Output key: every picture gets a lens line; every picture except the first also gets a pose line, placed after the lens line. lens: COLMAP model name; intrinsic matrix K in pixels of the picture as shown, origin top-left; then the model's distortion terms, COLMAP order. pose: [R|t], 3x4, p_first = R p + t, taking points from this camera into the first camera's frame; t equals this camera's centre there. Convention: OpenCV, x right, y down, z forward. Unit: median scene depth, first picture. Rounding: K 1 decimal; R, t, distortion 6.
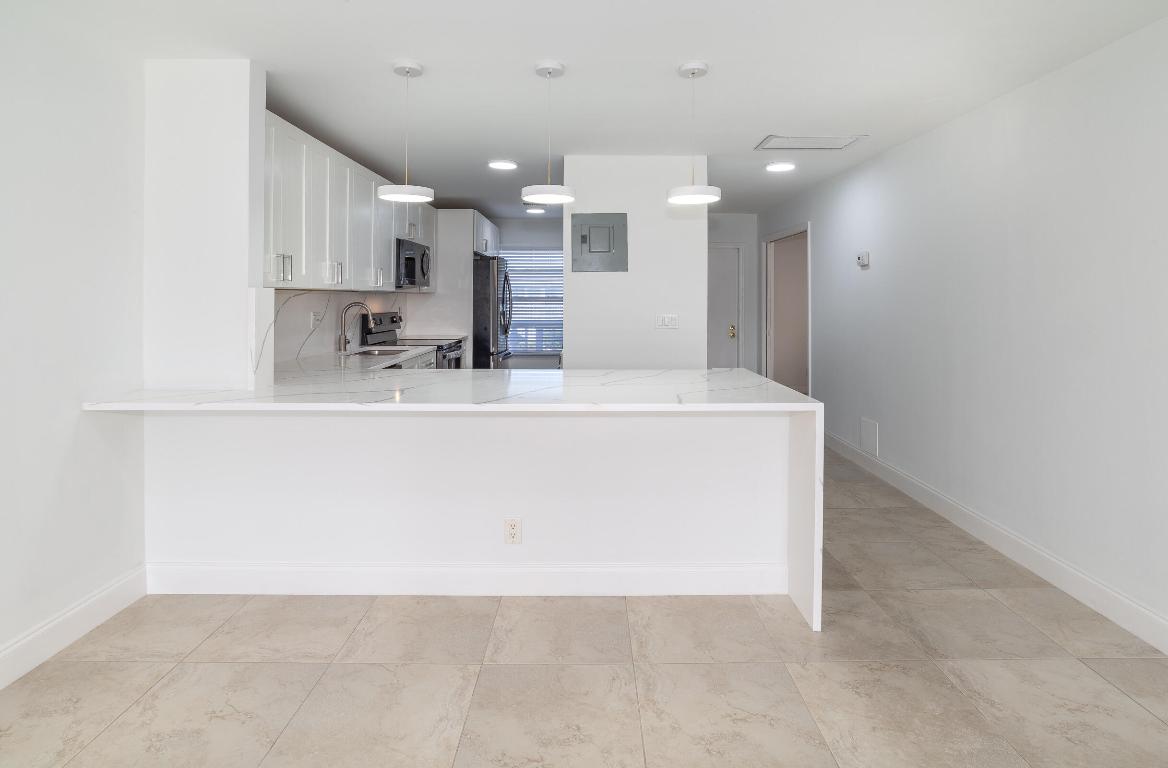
lens RADIAL K [[617.8, 0, 587.6], [0, 617.8, 306.9], [0, 0, 1]] dist [-0.001007, 0.000869]
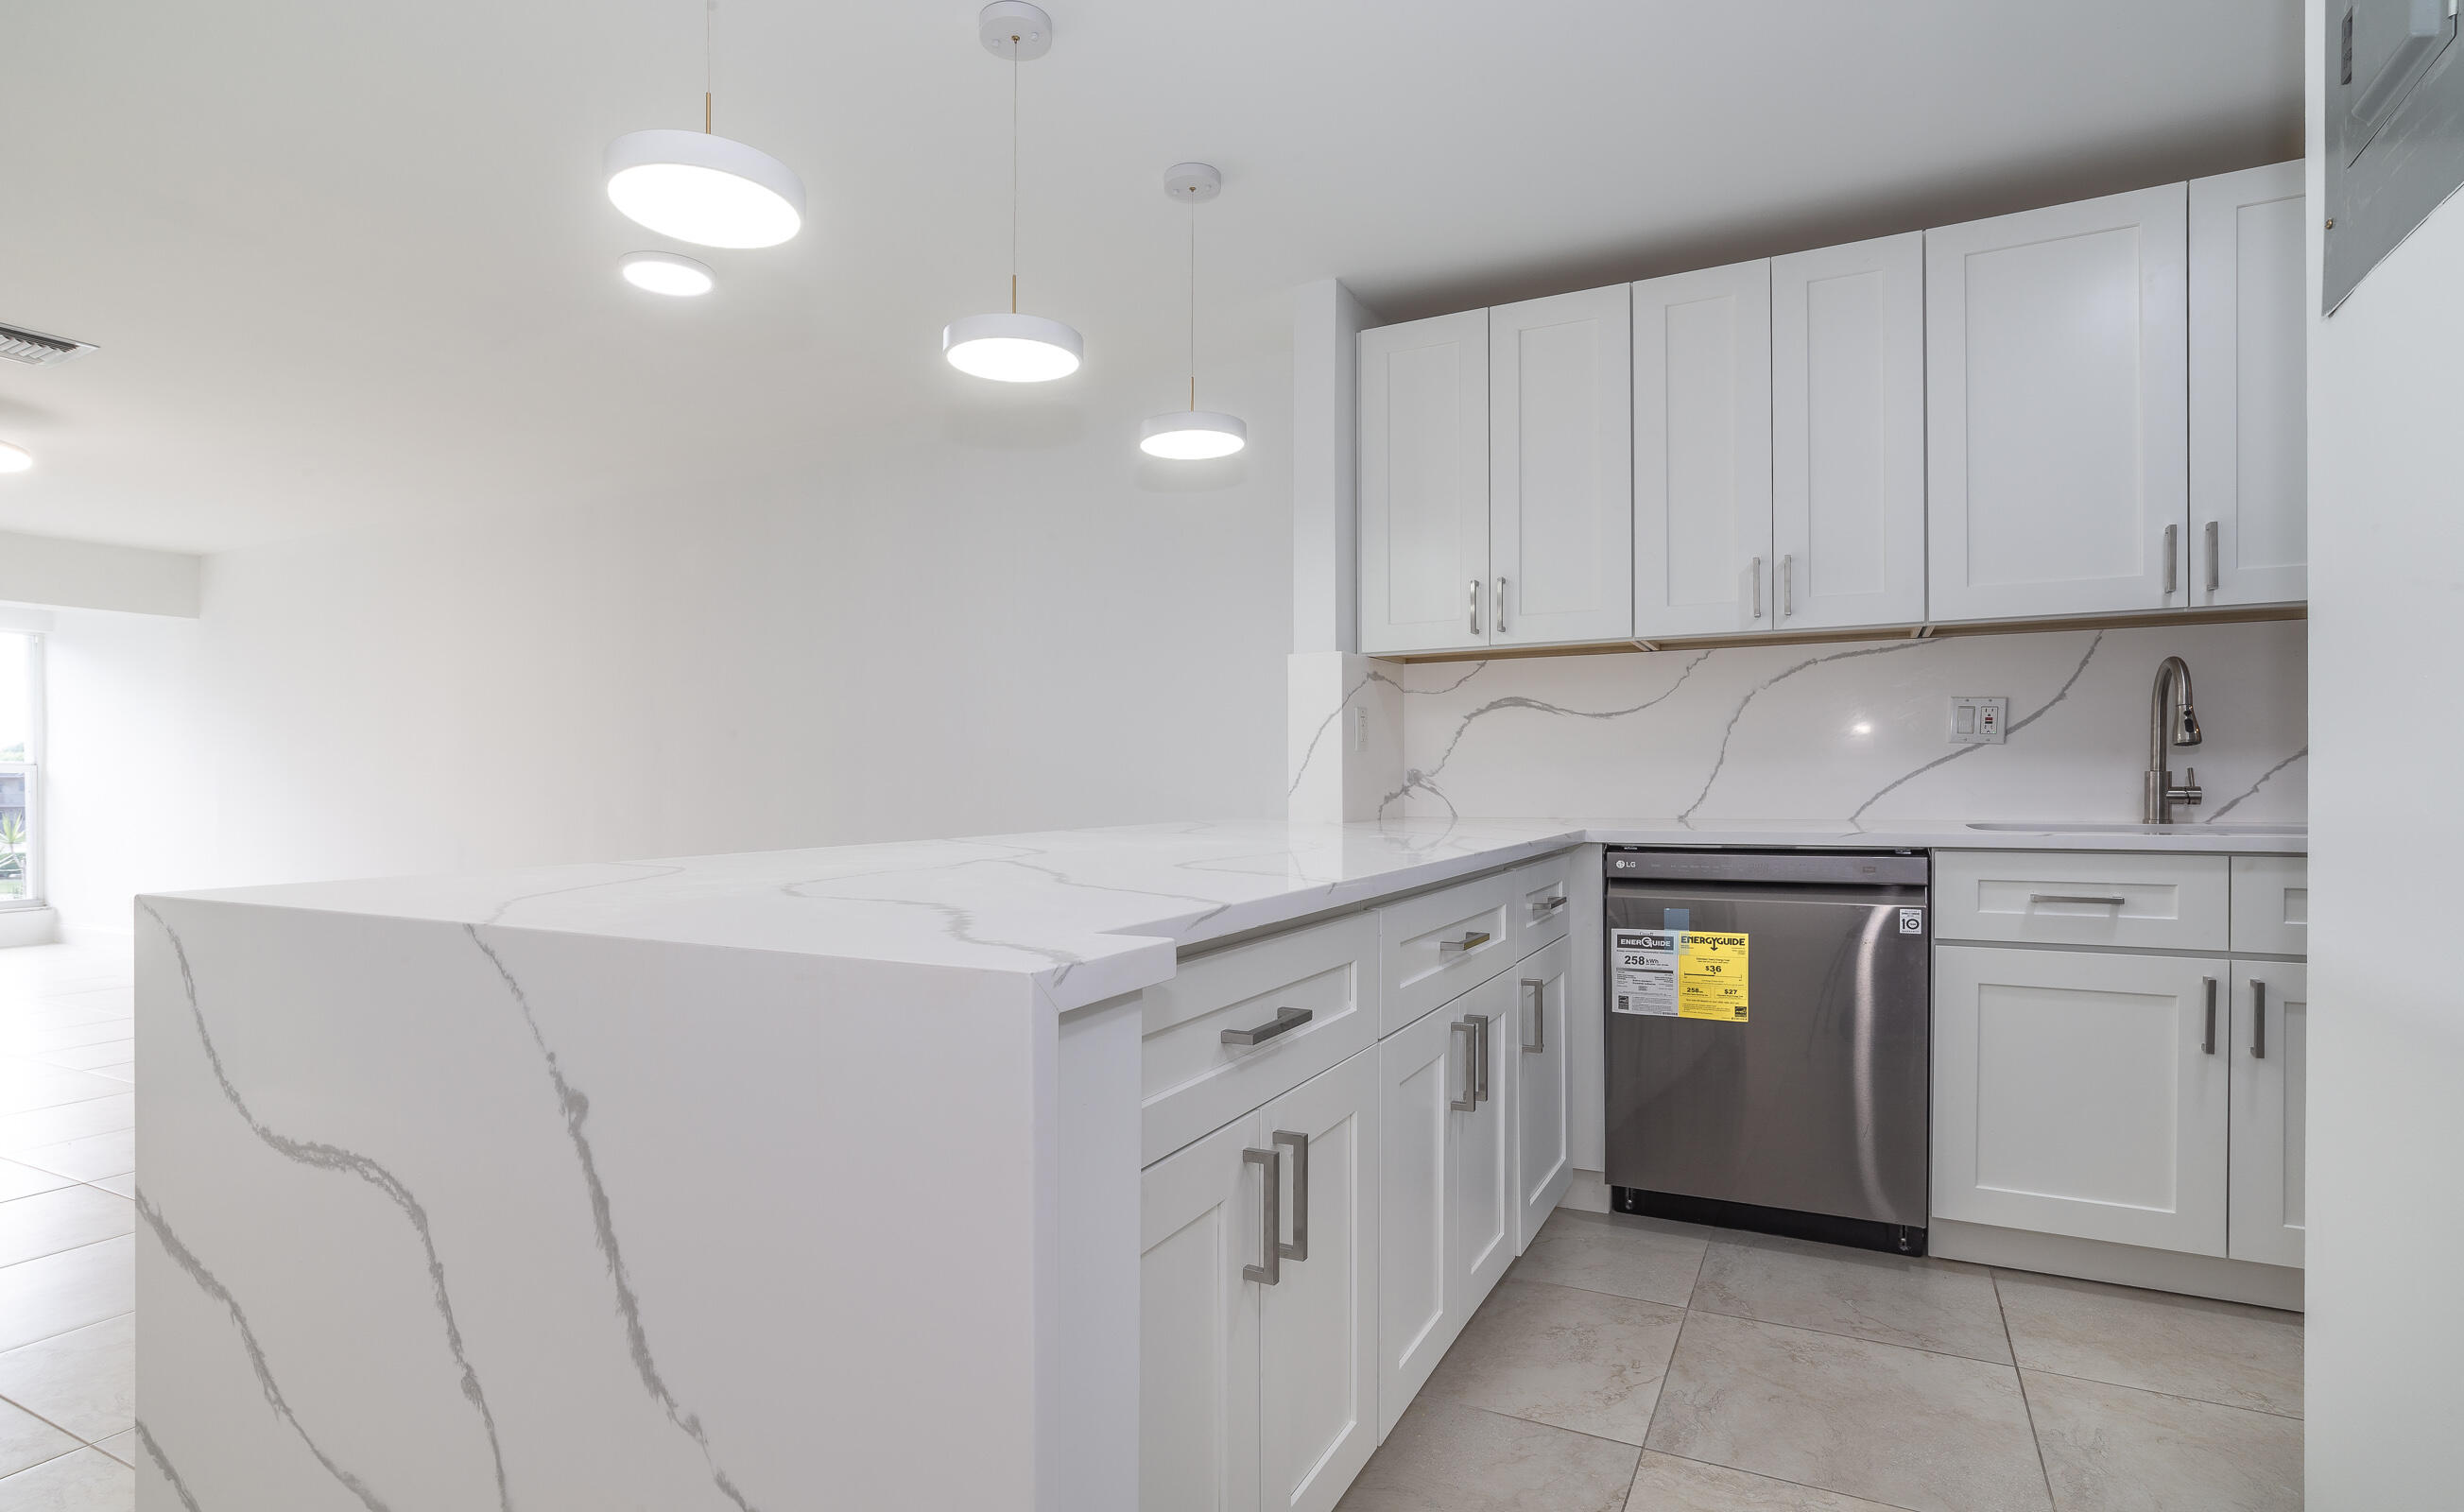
lens RADIAL K [[1228.0, 0, 1231.3], [0, 1228.0, 770.4], [0, 0, 1]] dist [-0.040934, 0.023908]
pose [[-0.461350, -0.002784, -0.887214, 0.356324], [-0.007336, 0.999973, 0.000676, 0.052458], [0.887188, 0.006821, -0.461358, 0.947132]]
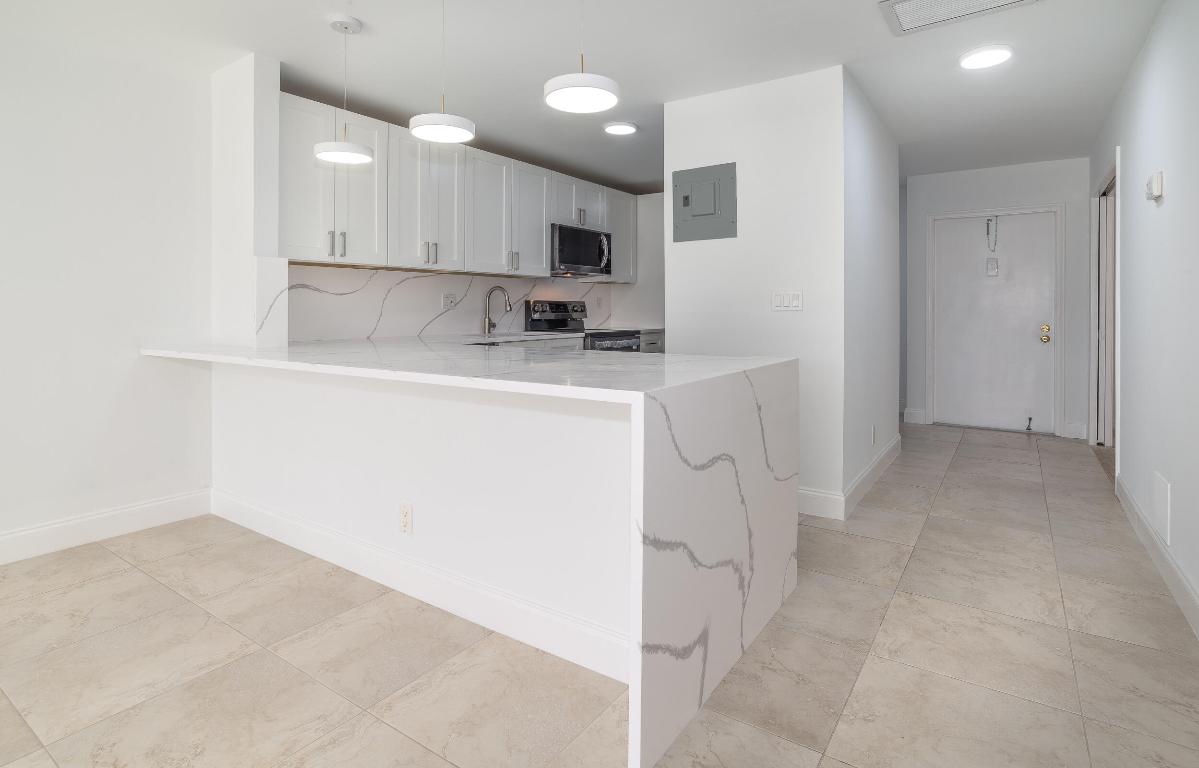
lens RADIAL K [[618.4, 0, 598.2], [0, 618.4, 318.7], [0, 0, 1]] dist [-0.002928, 0.000070]
pose [[0.823947, 0.007947, -0.566611, 0.375868], [-0.008894, 0.999960, 0.001092, 0.047462], [0.566597, 0.004140, 0.823984, 0.271202]]
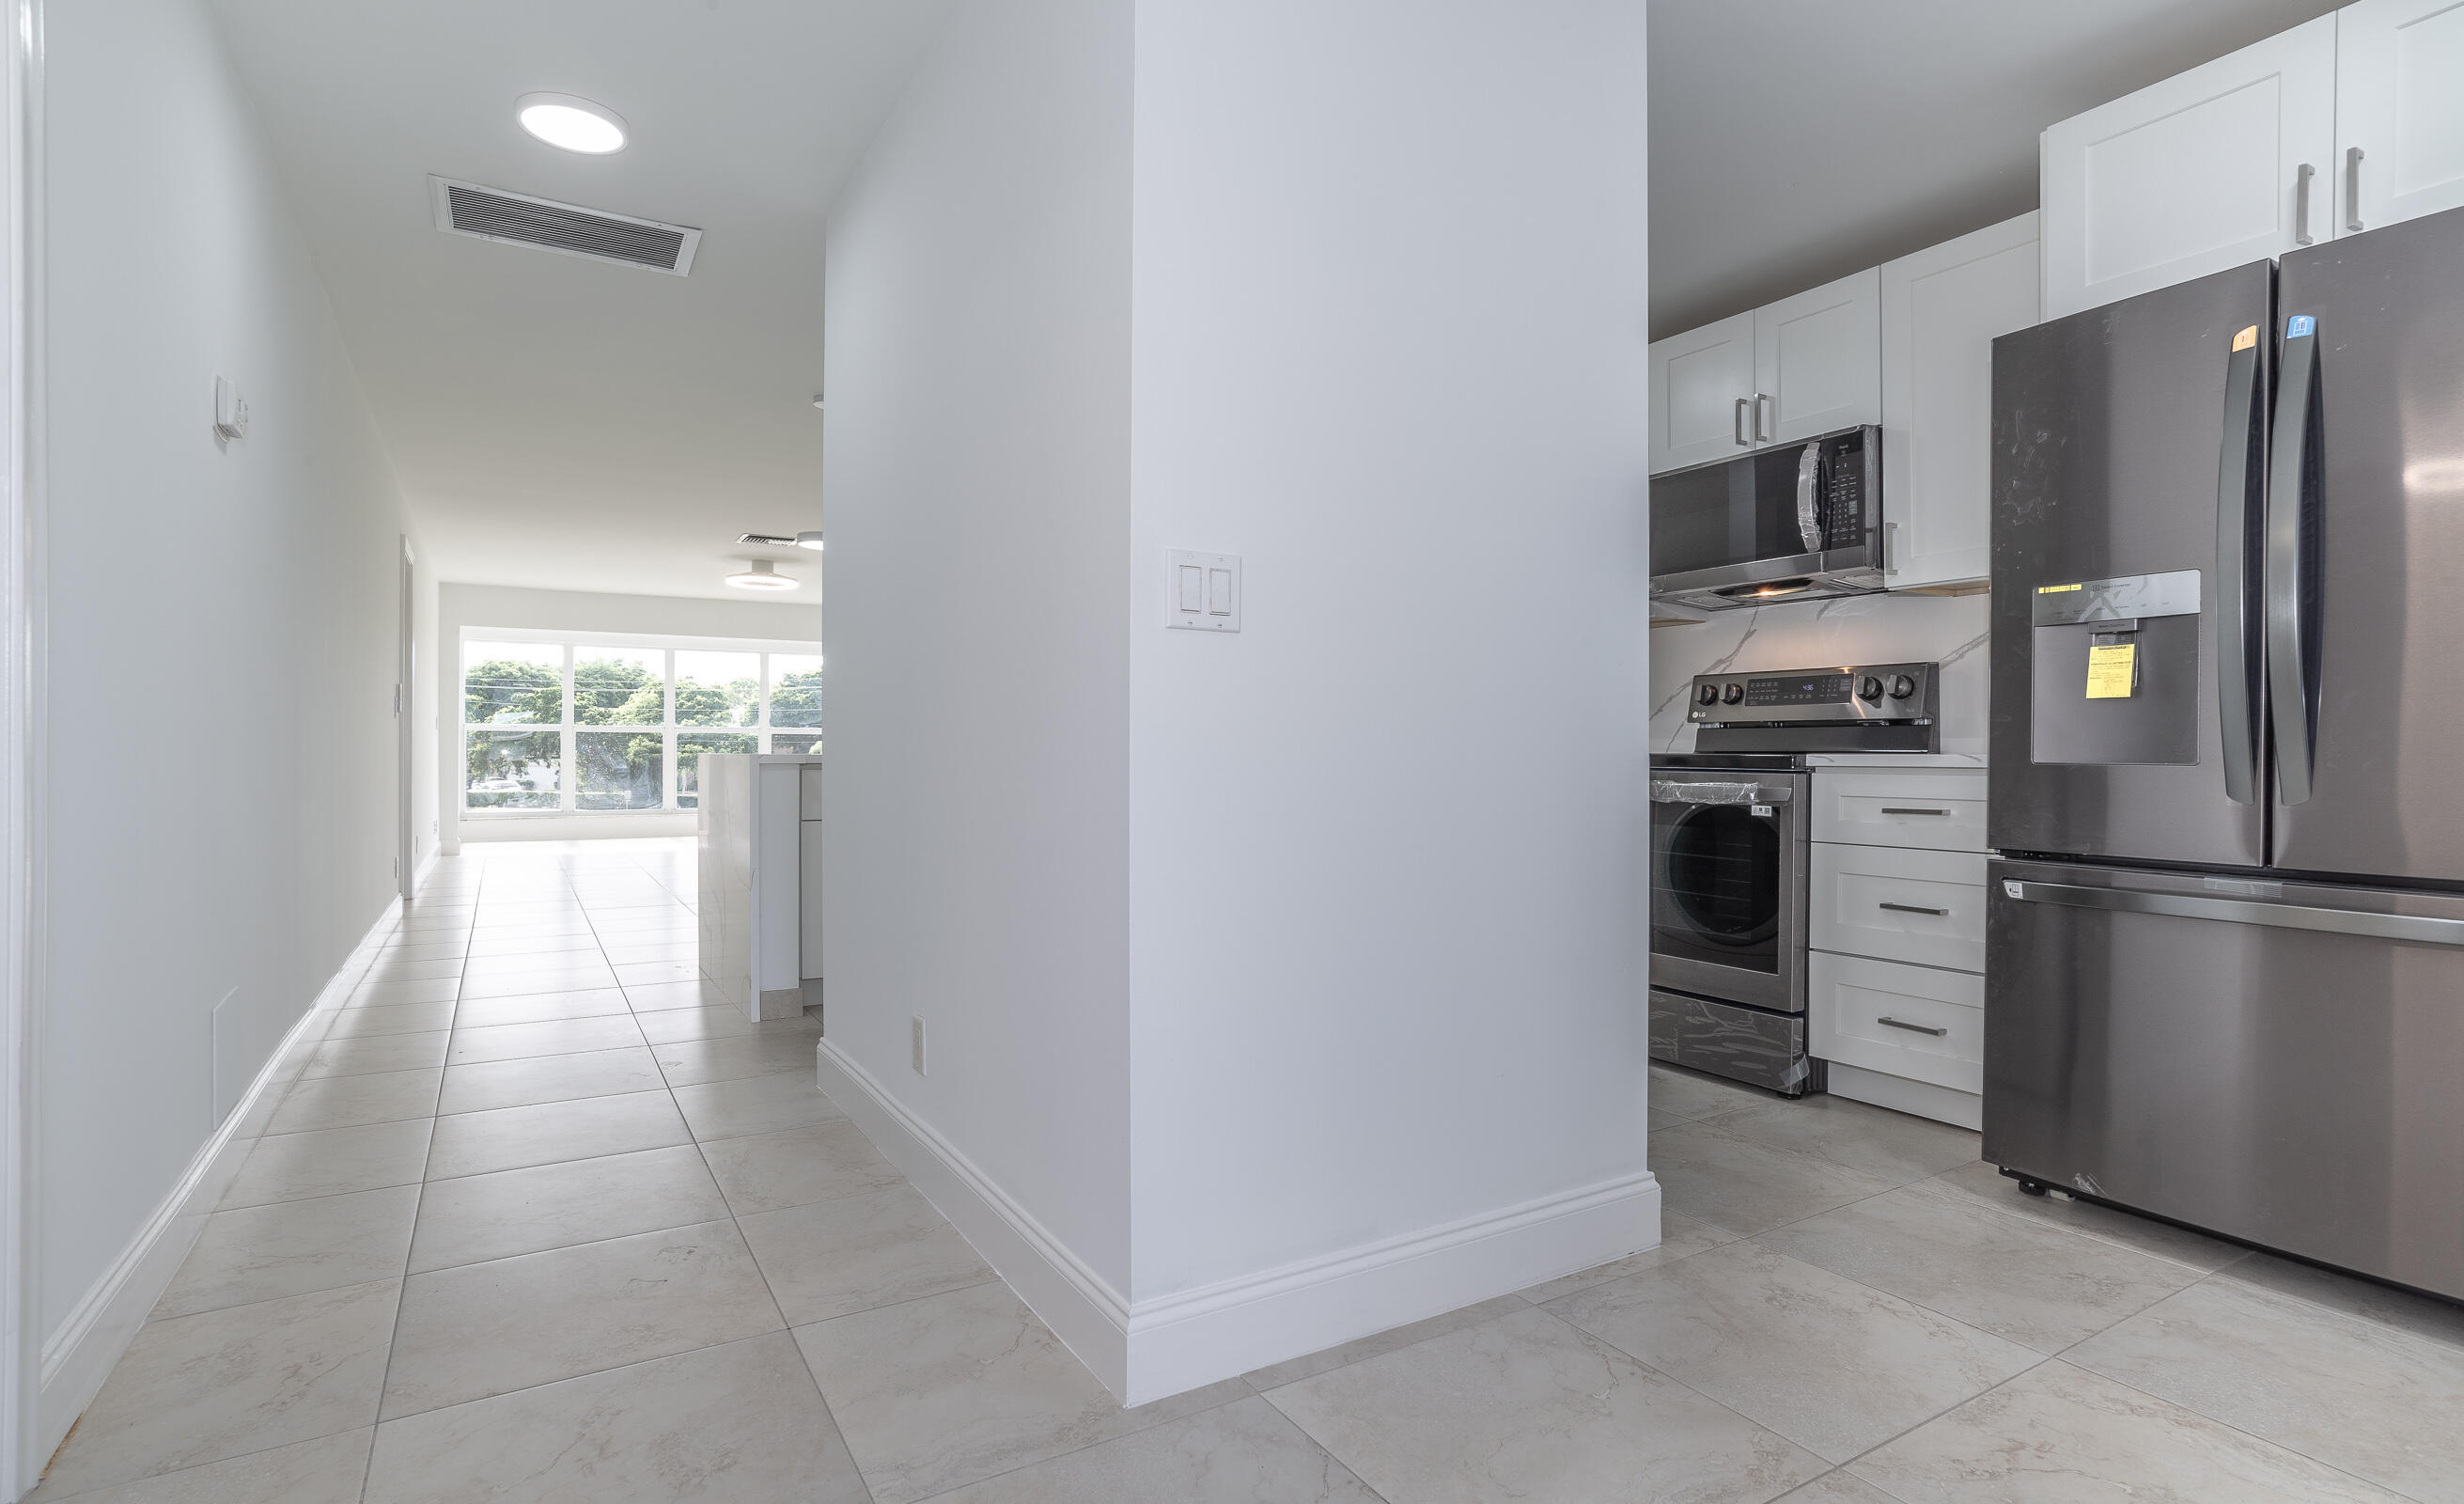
lens RADIAL K [[1231.6, 0, 1222.8], [0, 1231.6, 756.0], [0, 0, 1]] dist [-0.046309, 0.025855]
pose [[-0.862201, 0.000117, -0.506566, 0.376407], [-0.009225, 0.999830, 0.015934, 0.064455], [0.506482, 0.018411, -0.862054, 1.835603]]
